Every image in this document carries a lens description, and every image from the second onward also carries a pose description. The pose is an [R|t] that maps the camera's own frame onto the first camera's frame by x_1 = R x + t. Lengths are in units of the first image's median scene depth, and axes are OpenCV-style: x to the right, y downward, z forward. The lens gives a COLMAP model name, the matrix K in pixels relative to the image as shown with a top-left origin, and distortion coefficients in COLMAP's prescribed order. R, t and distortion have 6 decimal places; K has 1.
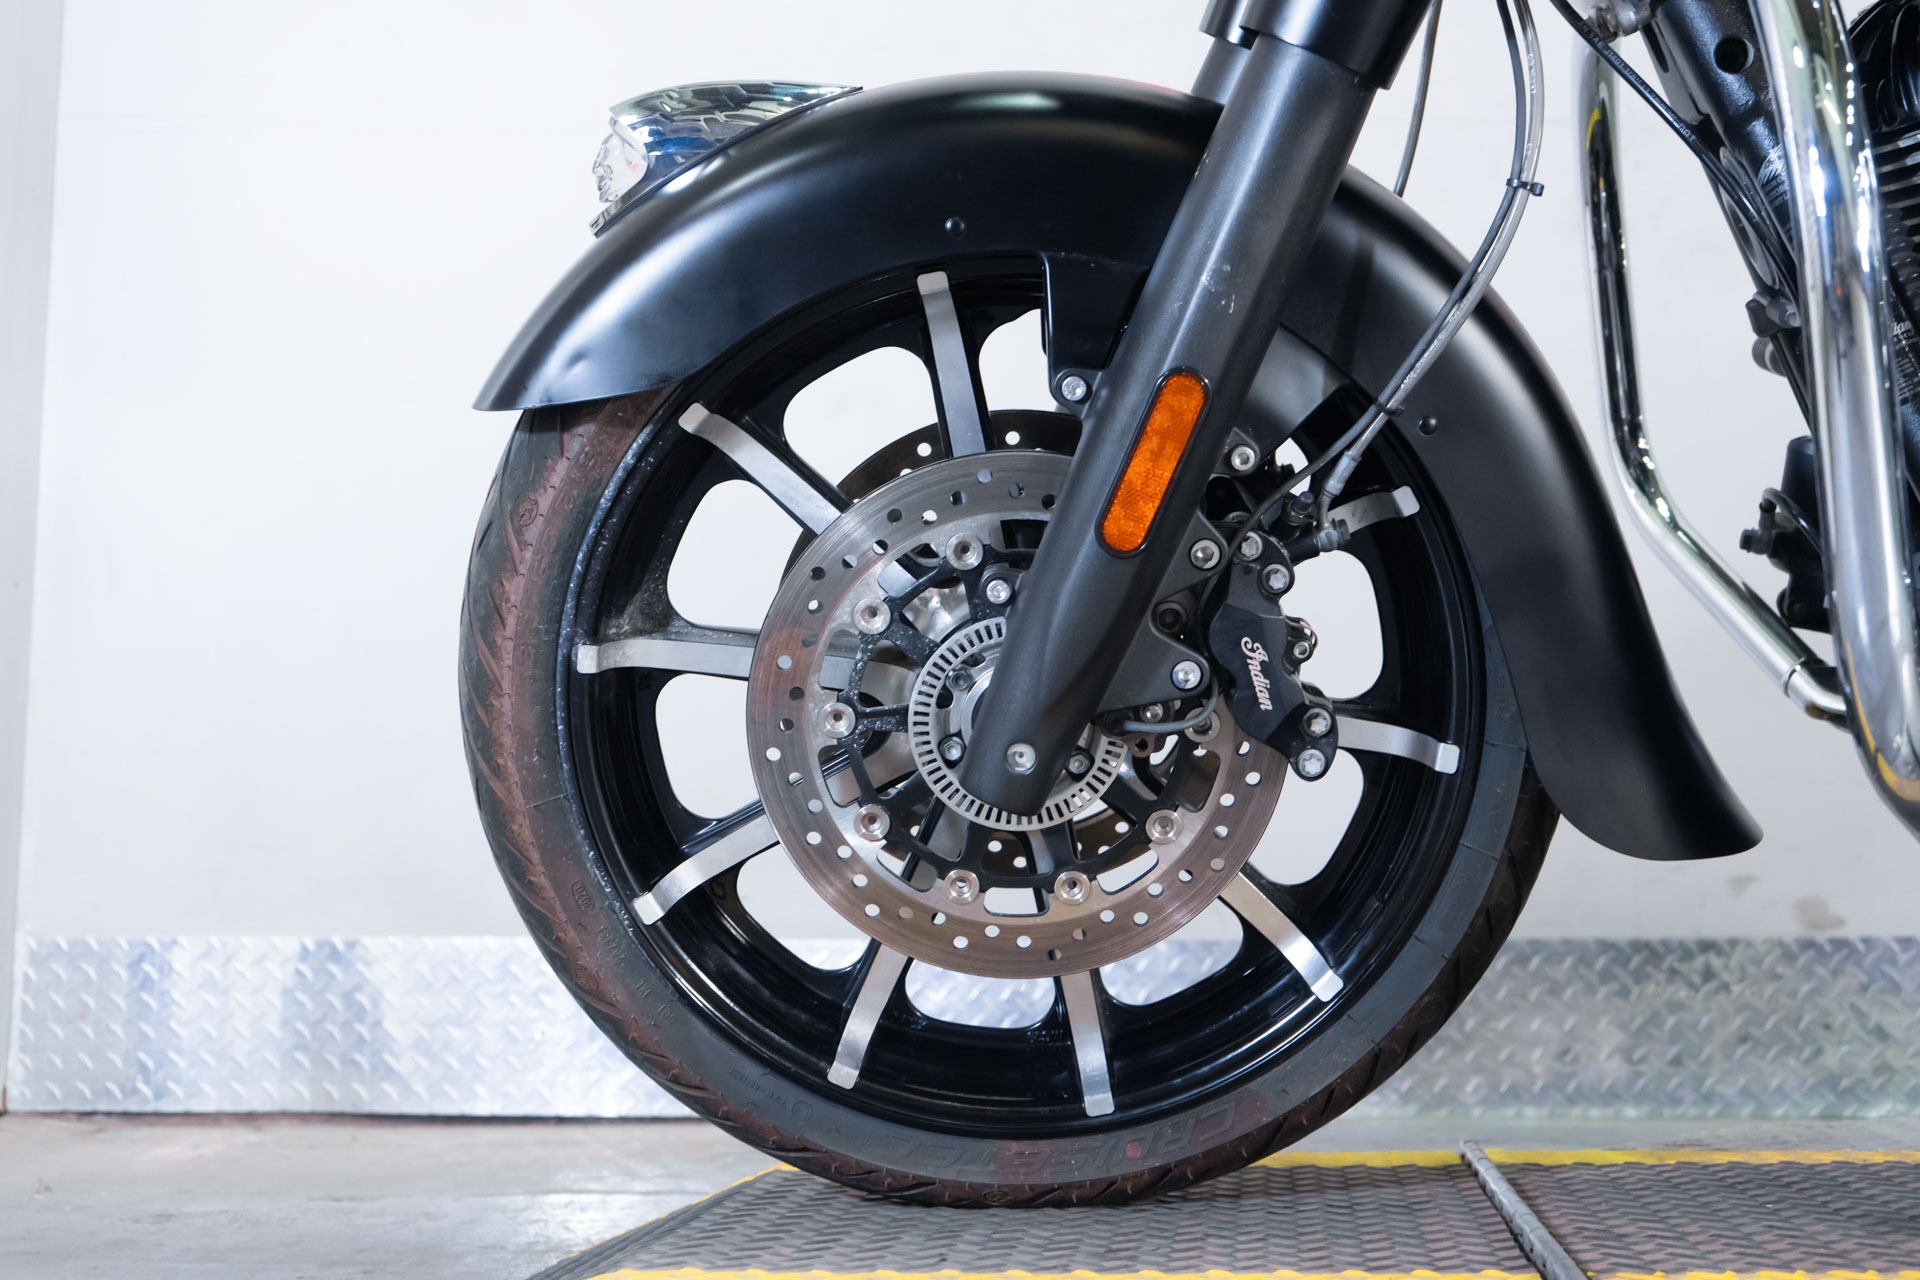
lens RADIAL K [[2560.4, 0, 961.9], [0, 2560.4, 623.8], [0, 0, 1]] dist [0.035425, 0.000000]
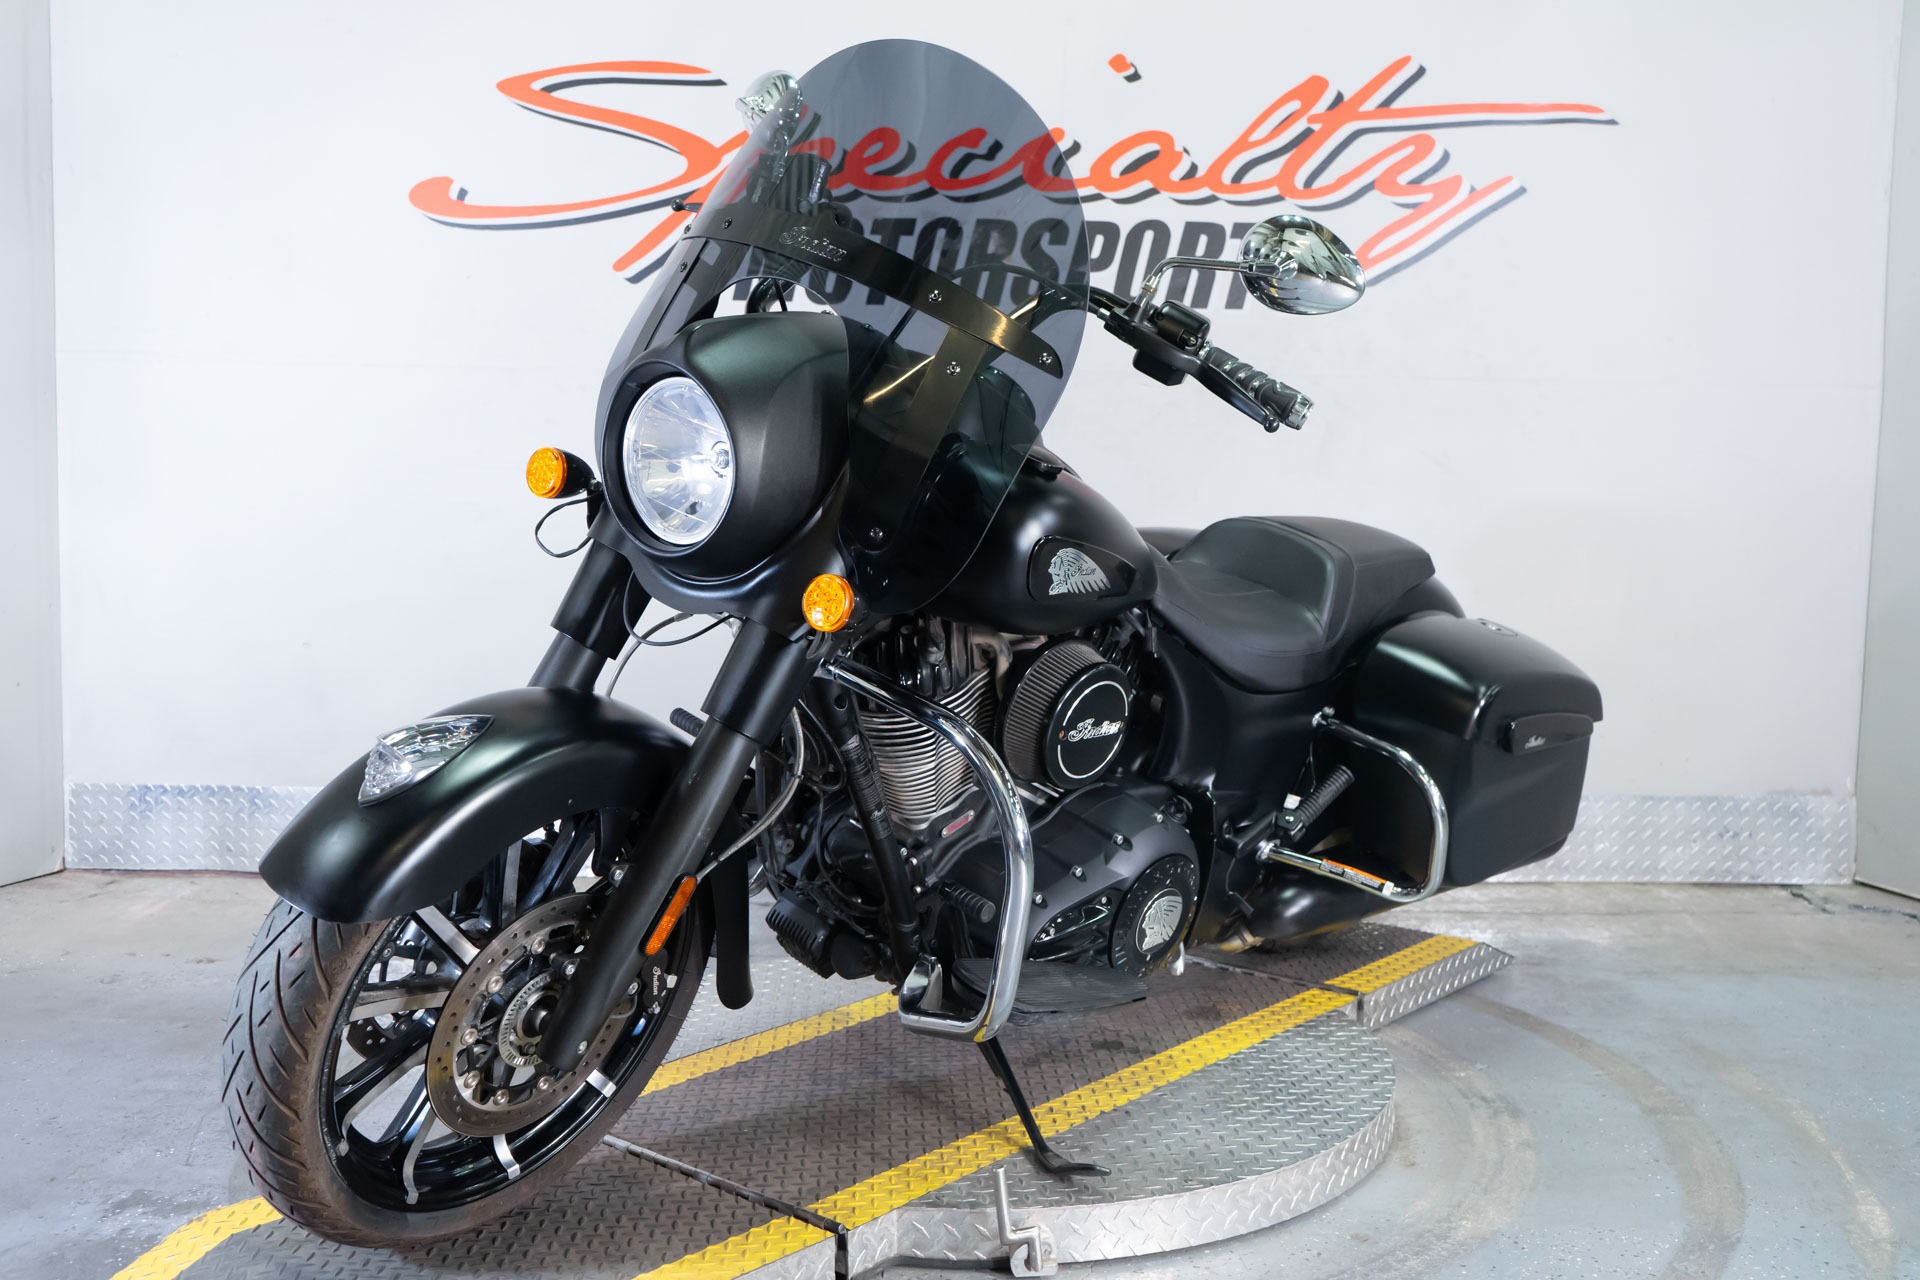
lens RADIAL K [[1863.9, 0, 965.8], [0, 1863.9, 644.2], [0, 0, 1]] dist [0.015726, 0.000000]
pose [[0.998659, 0.009575, 0.050886, 0.505171], [-0.019692, 0.979145, 0.202207, -0.580663], [-0.047889, -0.202938, 0.978020, -0.839056]]
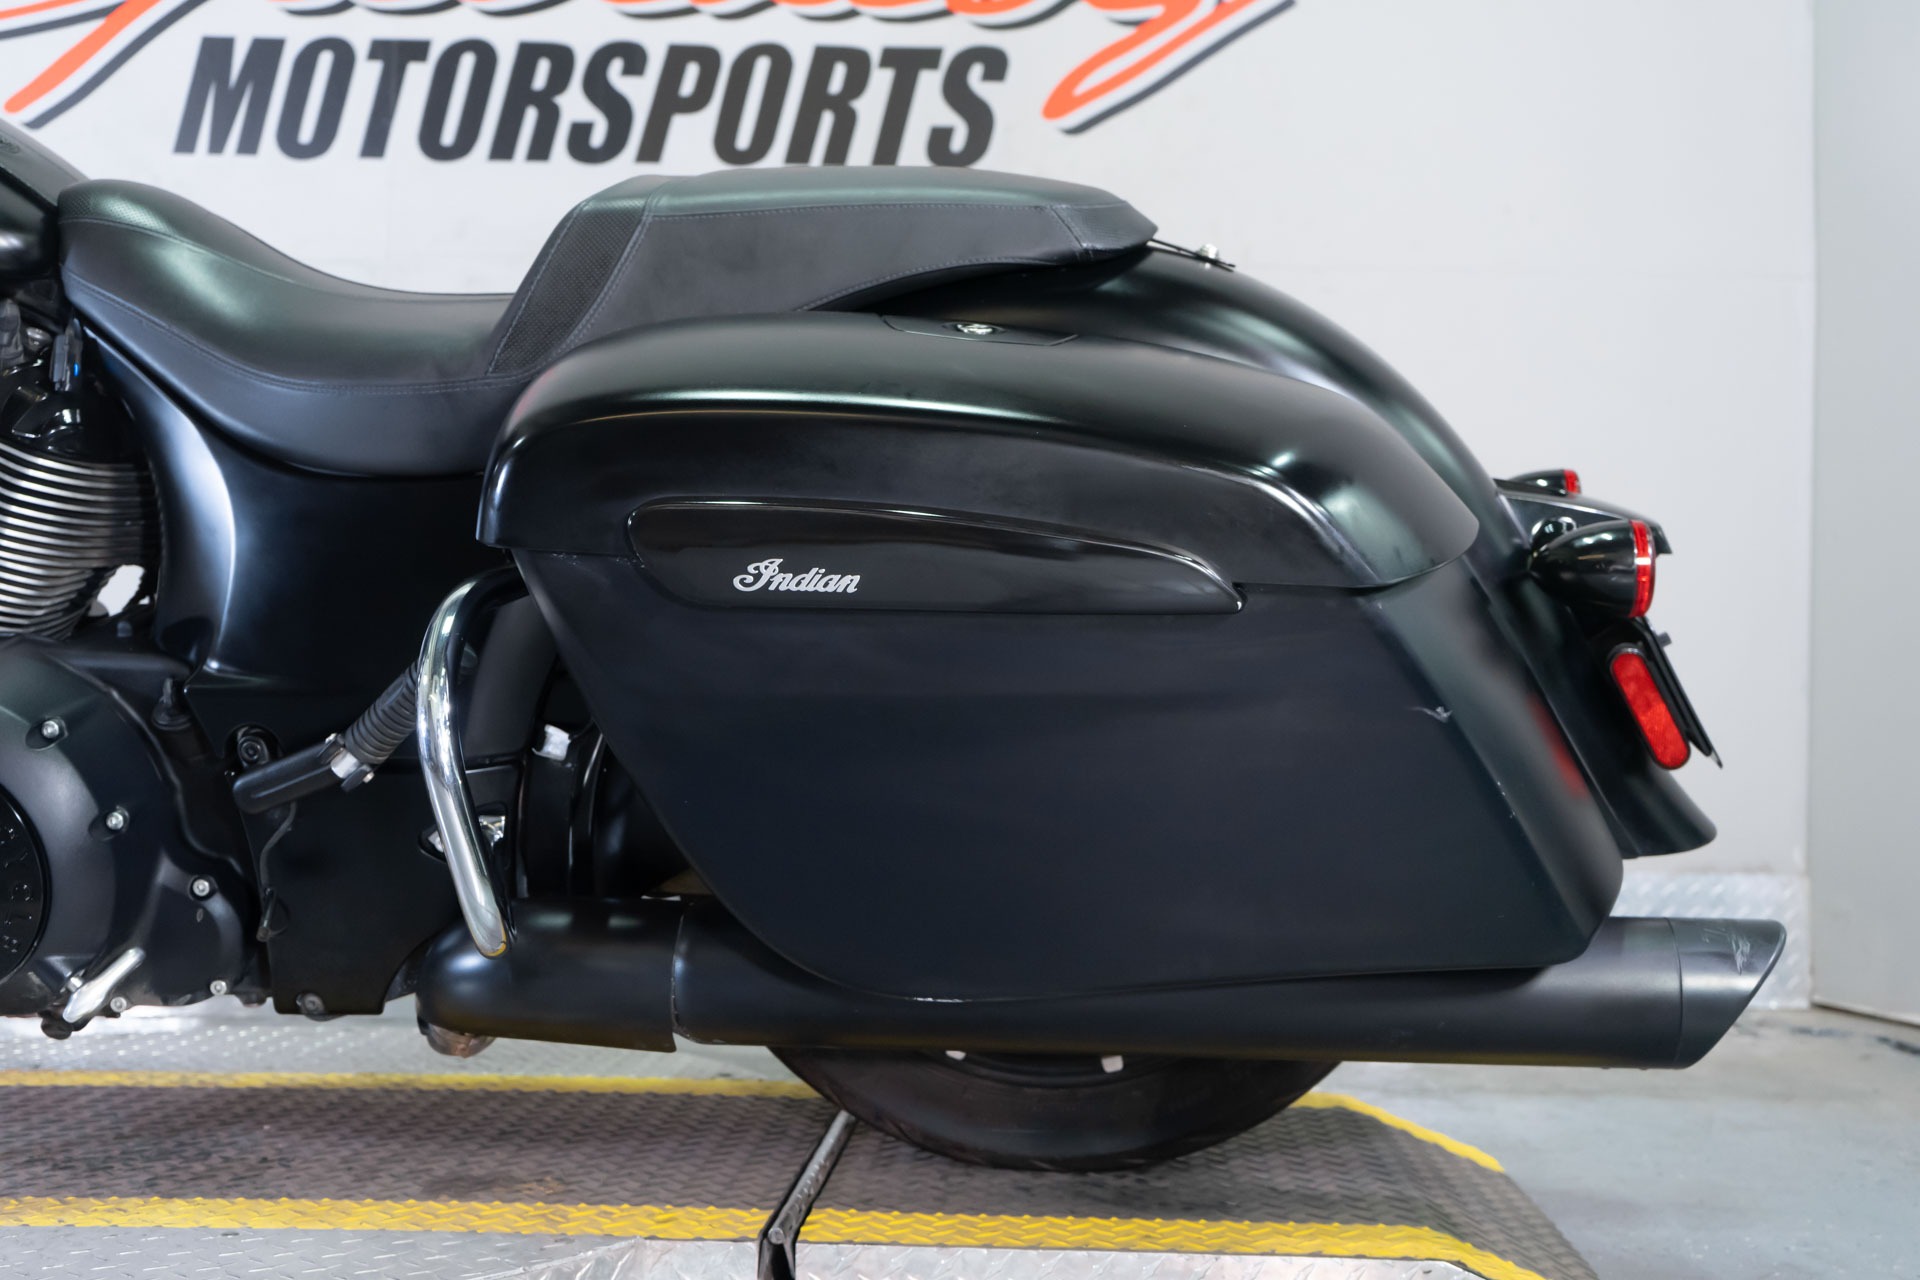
lens RADIAL K [[2129.0, 0, 969.4], [0, 2129.0, 656.0], [0, 0, 1]] dist [0.007402, 0.000000]
pose [[0.999327, 0.020174, 0.030635, 1.087354], [-0.022679, 0.996229, 0.083744, -0.183725], [-0.028830, -0.084382, 0.996016, -0.286625]]
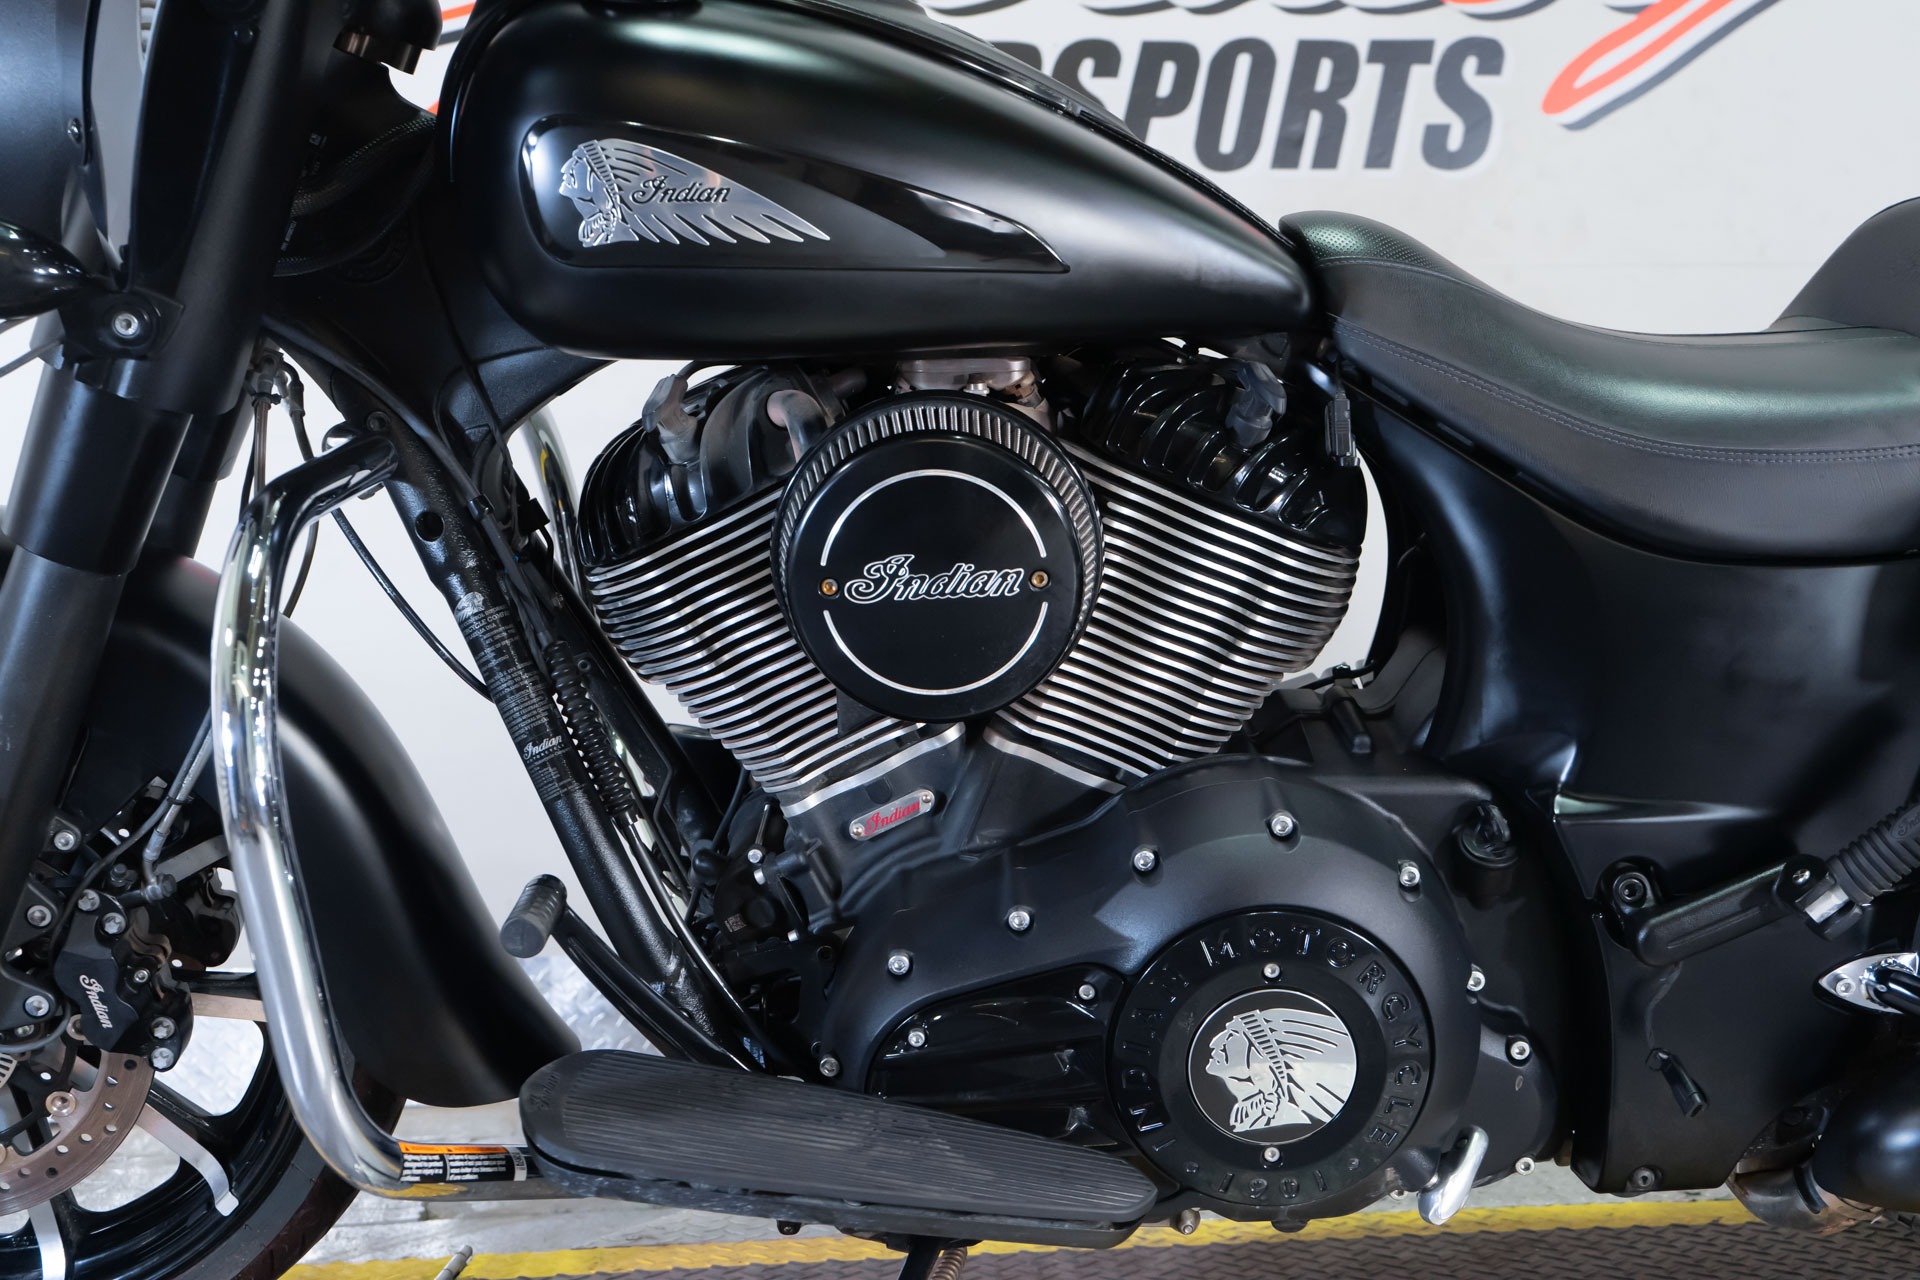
lens RADIAL K [[2129.0, 0, 954.4], [0, 2129.0, 642.7], [0, 0, 1]] dist [0.007402, 0.000000]
pose [[0.996257, -0.021980, 0.083604, 0.417358], [0.015464, 0.996849, 0.077806, -0.214661], [-0.085051, -0.076222, 0.993457, -0.072561]]
